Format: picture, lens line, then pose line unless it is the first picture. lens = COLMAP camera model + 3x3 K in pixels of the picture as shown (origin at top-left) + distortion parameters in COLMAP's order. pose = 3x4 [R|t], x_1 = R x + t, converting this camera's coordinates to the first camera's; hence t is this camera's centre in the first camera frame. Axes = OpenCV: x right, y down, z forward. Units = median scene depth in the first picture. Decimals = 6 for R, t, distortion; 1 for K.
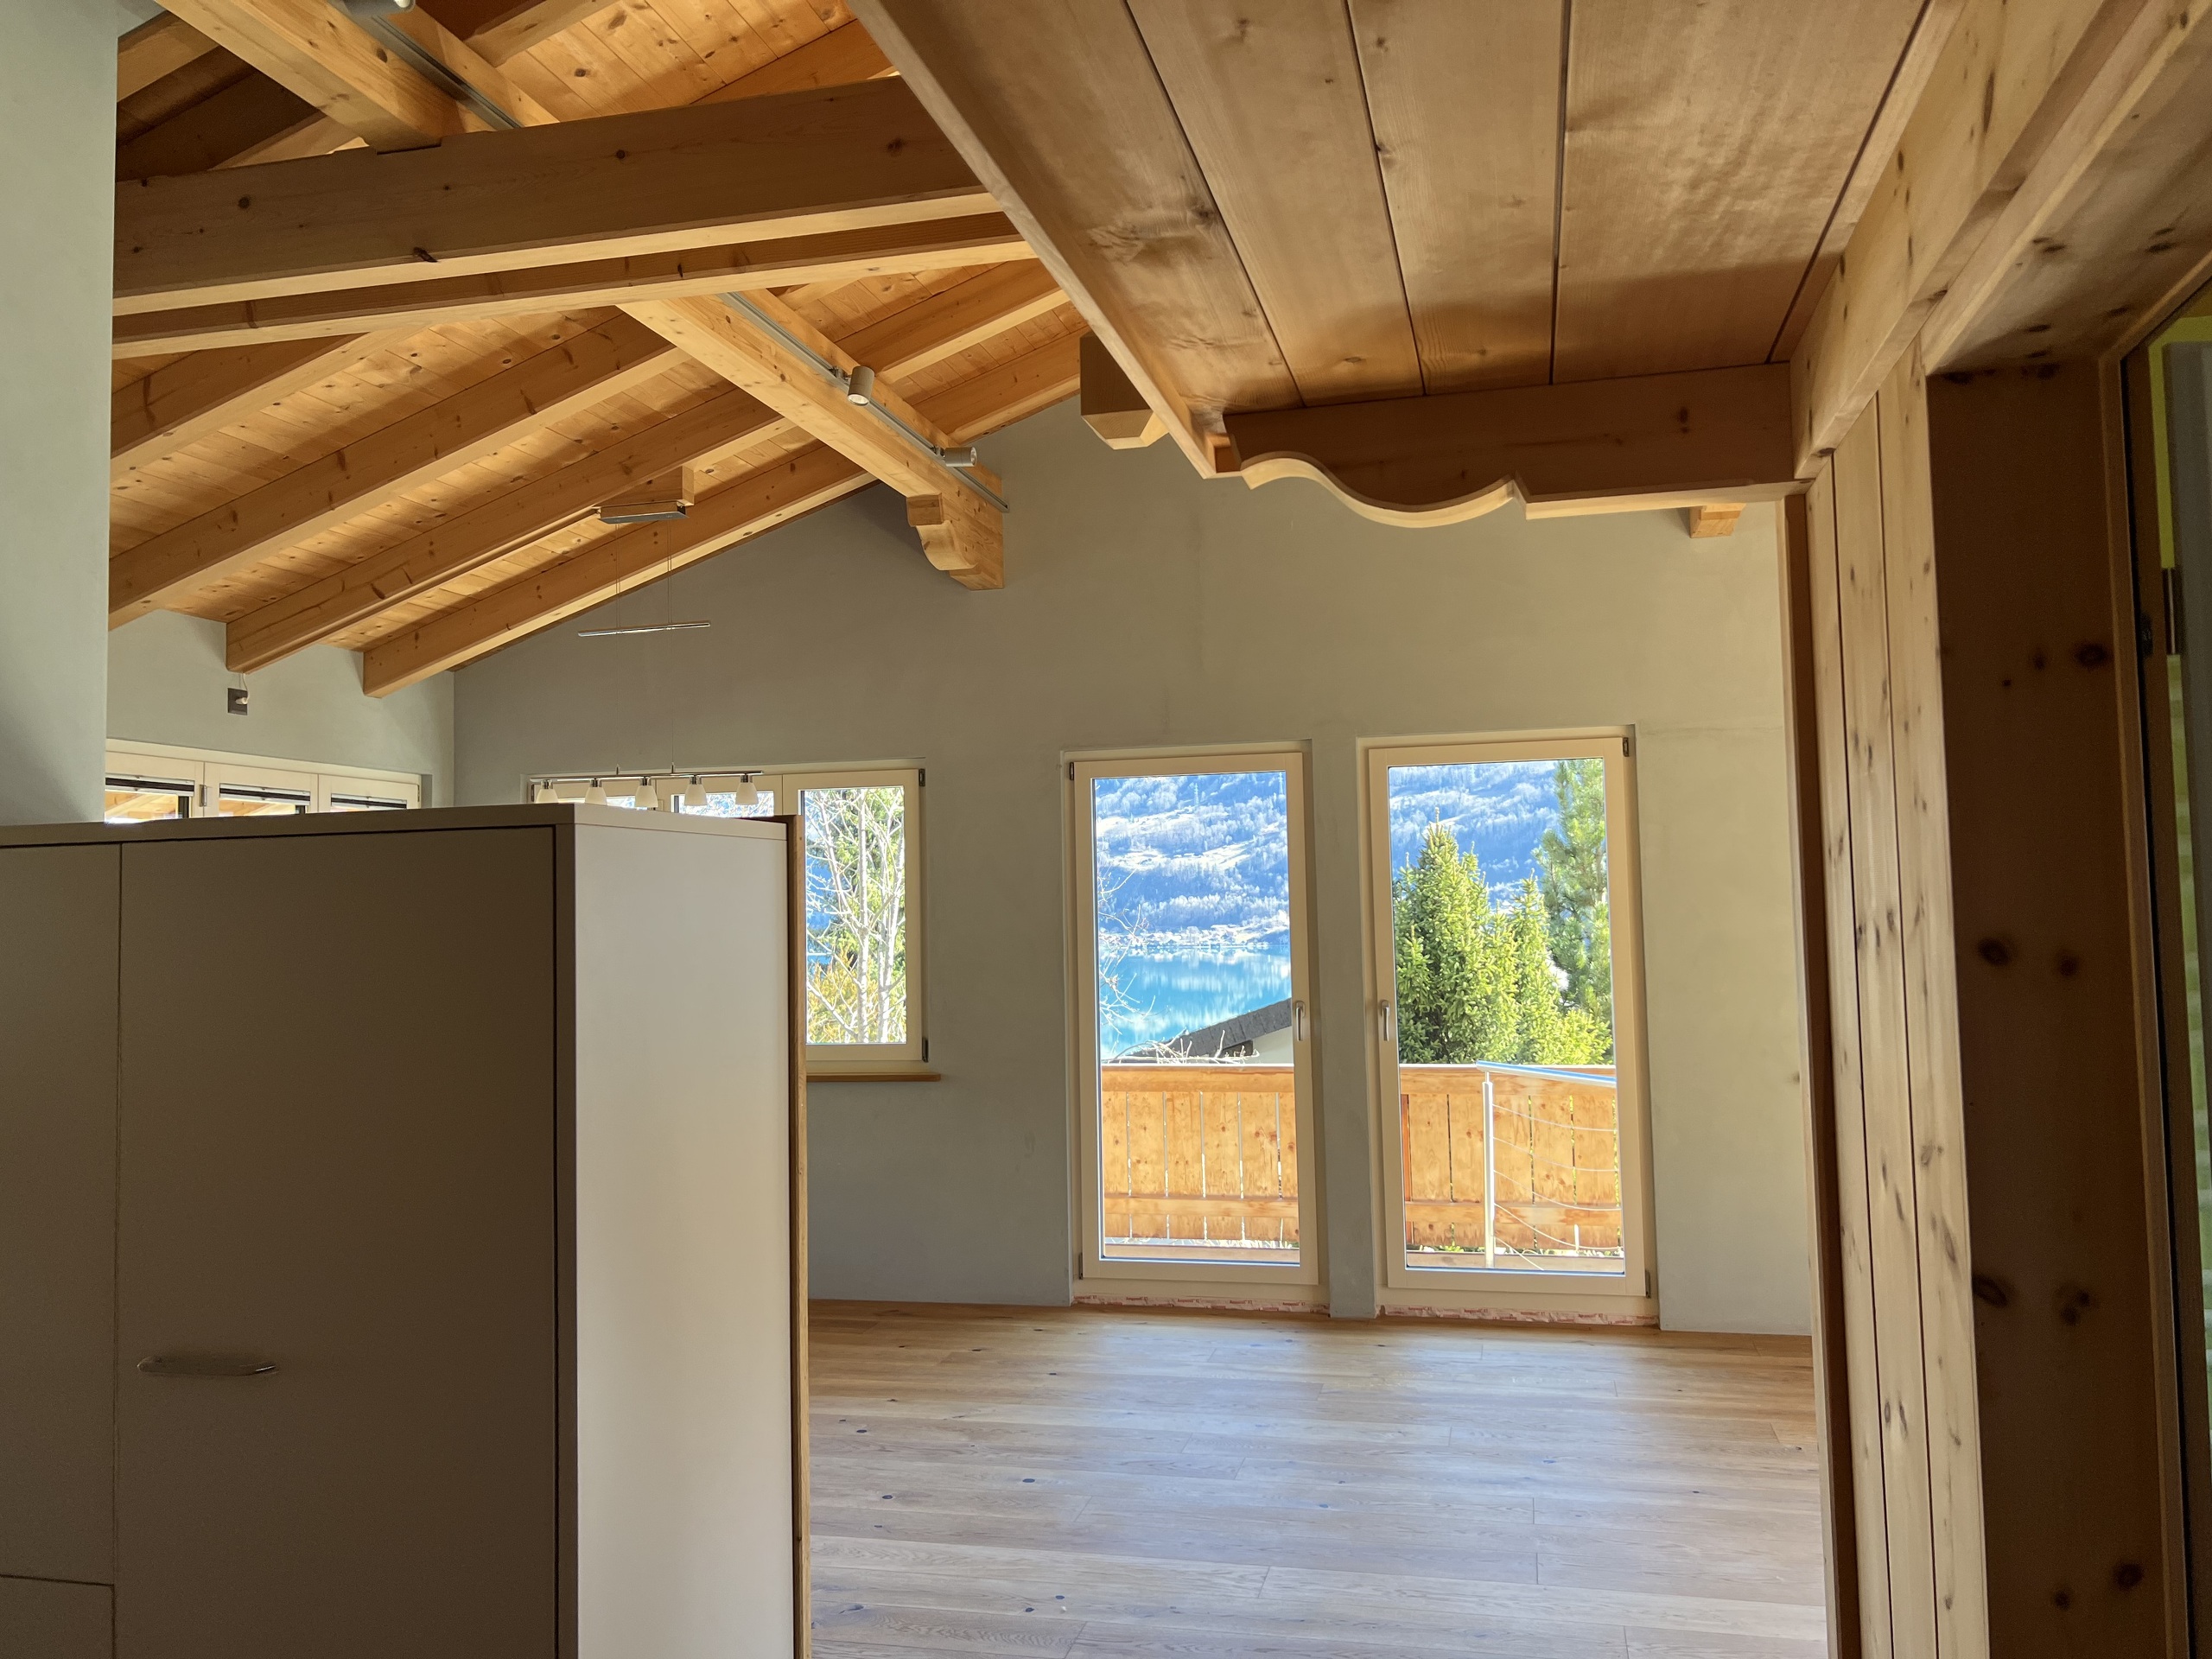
lens RADIAL K [[1678.4, 0, 1106.0], [0, 1678.4, 829.5], [0, 0, 1]] dist [0.069811, -0.067153]
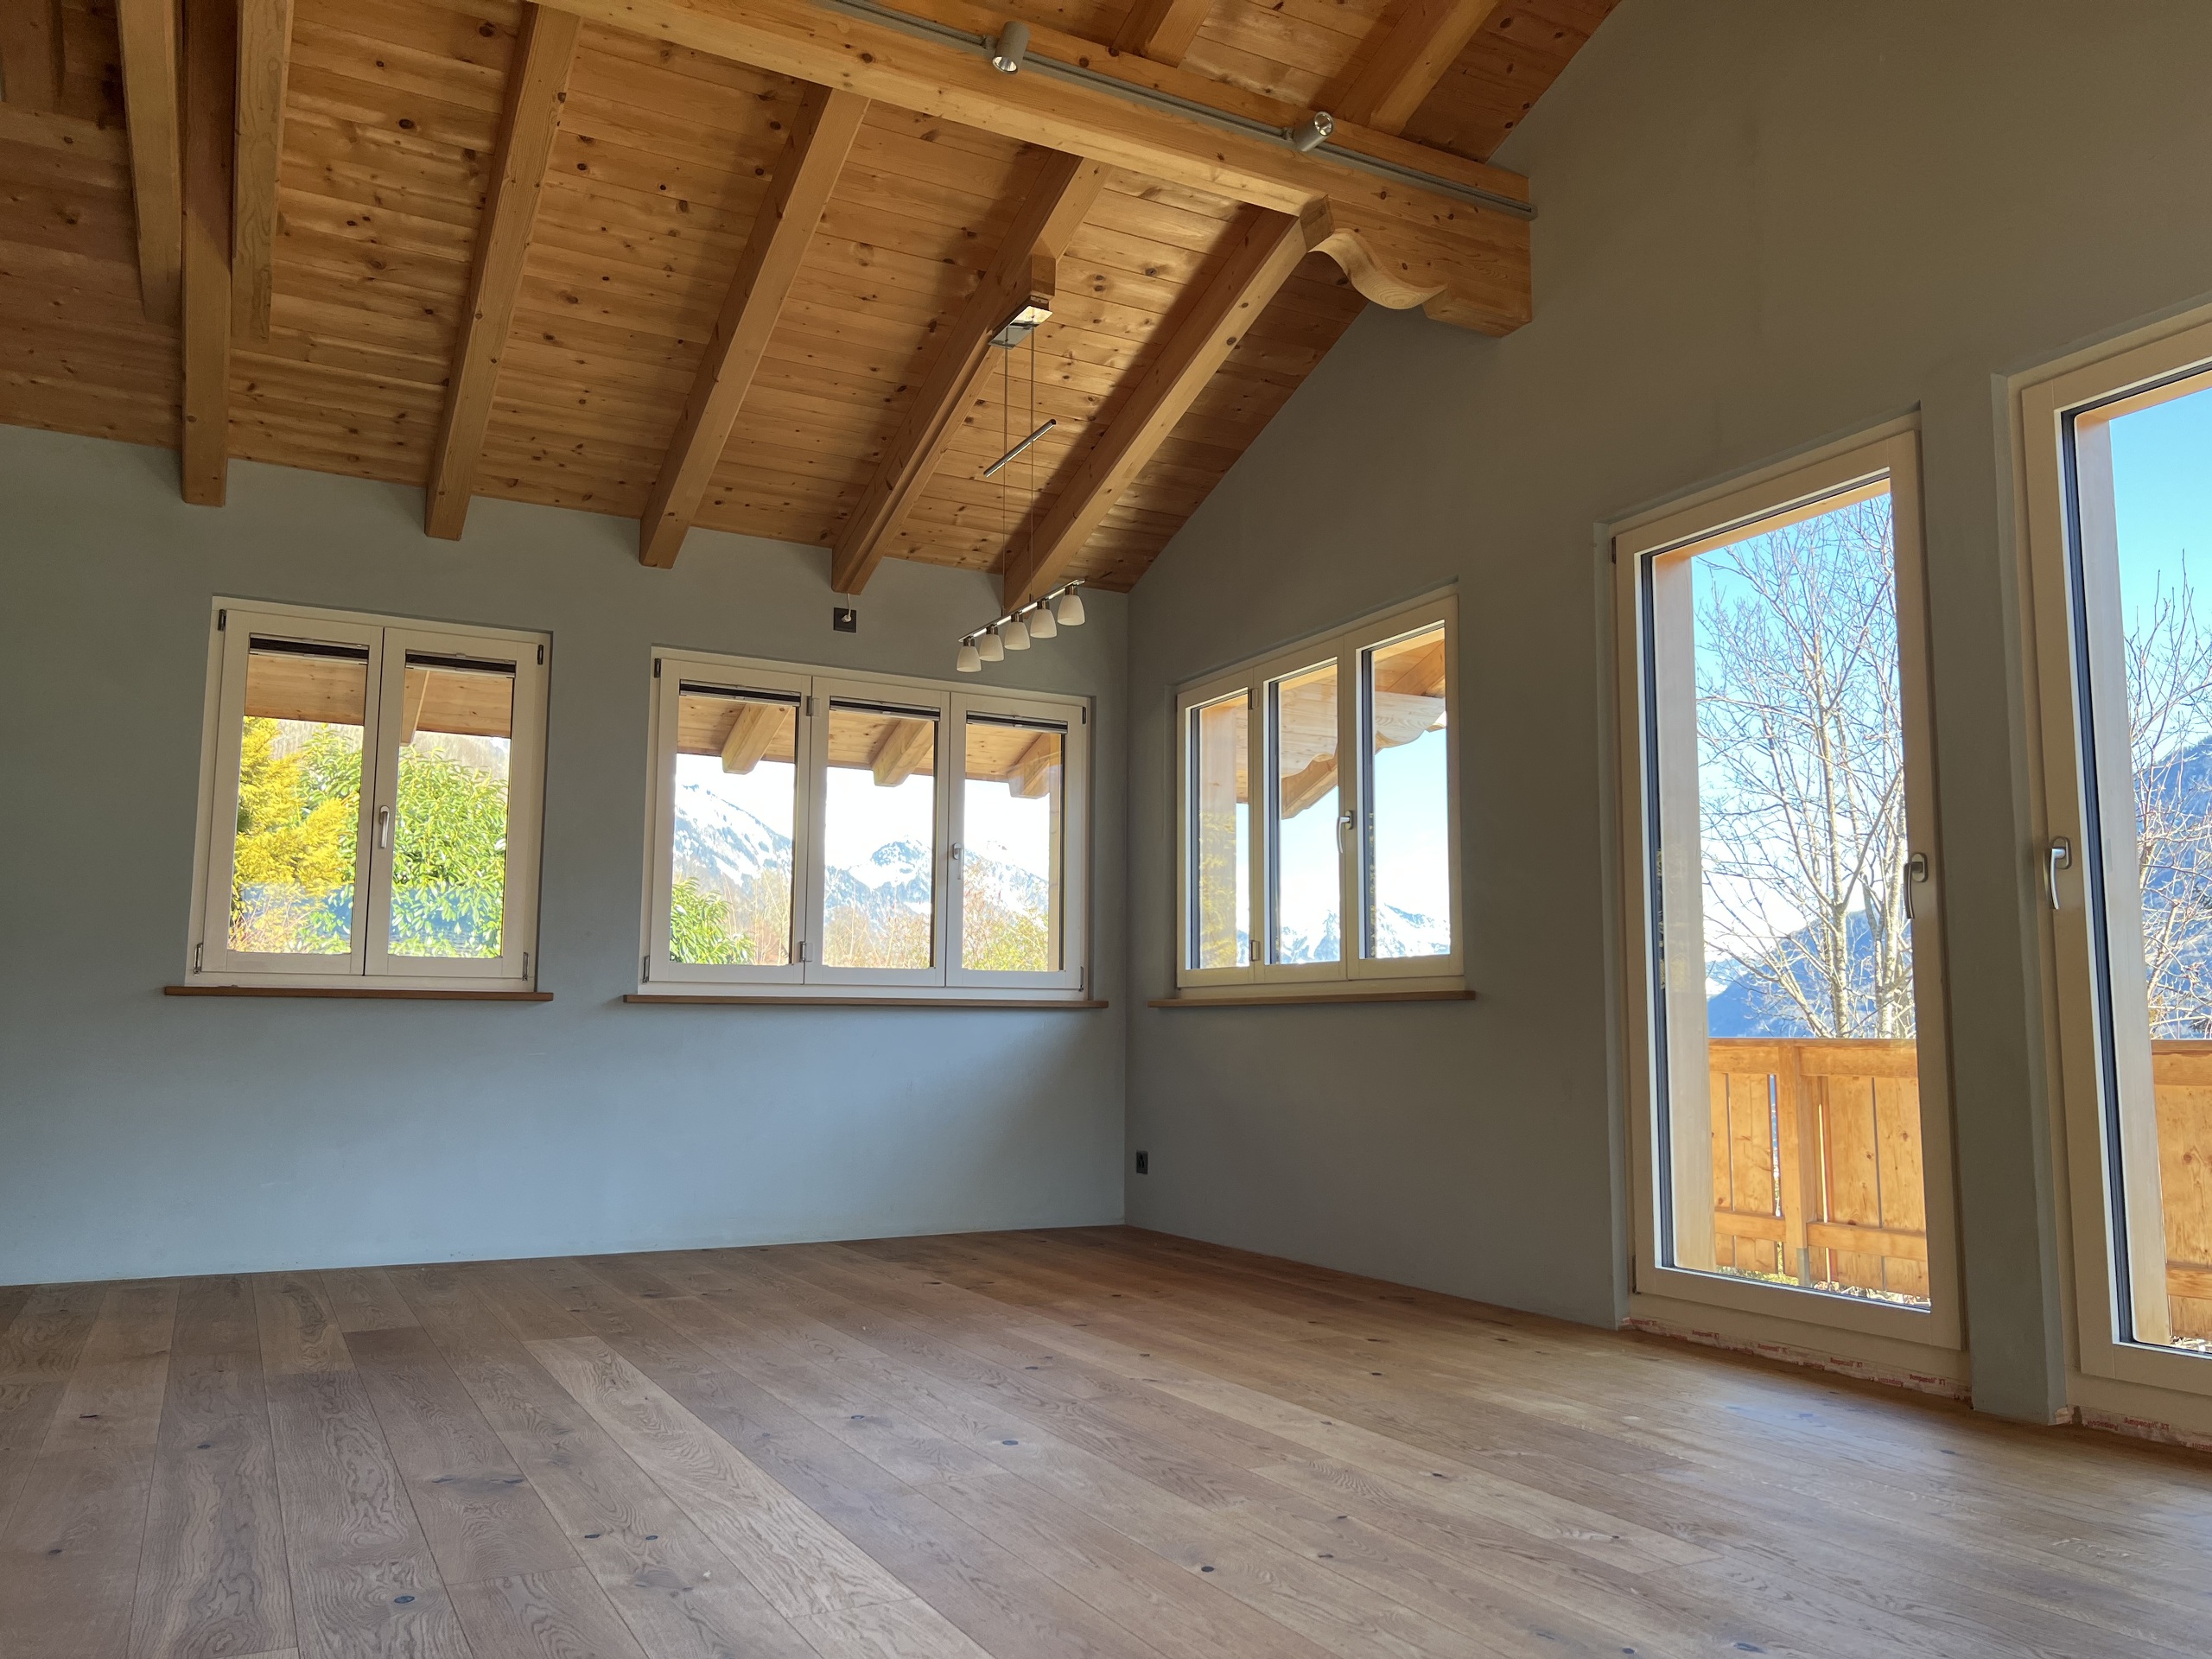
lens RADIAL K [[1655.7, 0, 1095.5], [0, 1655.7, 873.1], [0, 0, 1]] dist [0.040093, -0.062419]
pose [[0.652142, -0.048454, -0.756547, 0.362078], [0.013131, 0.998528, -0.052634, 0.134771], [0.757983, 0.024391, 0.651818, 0.410720]]
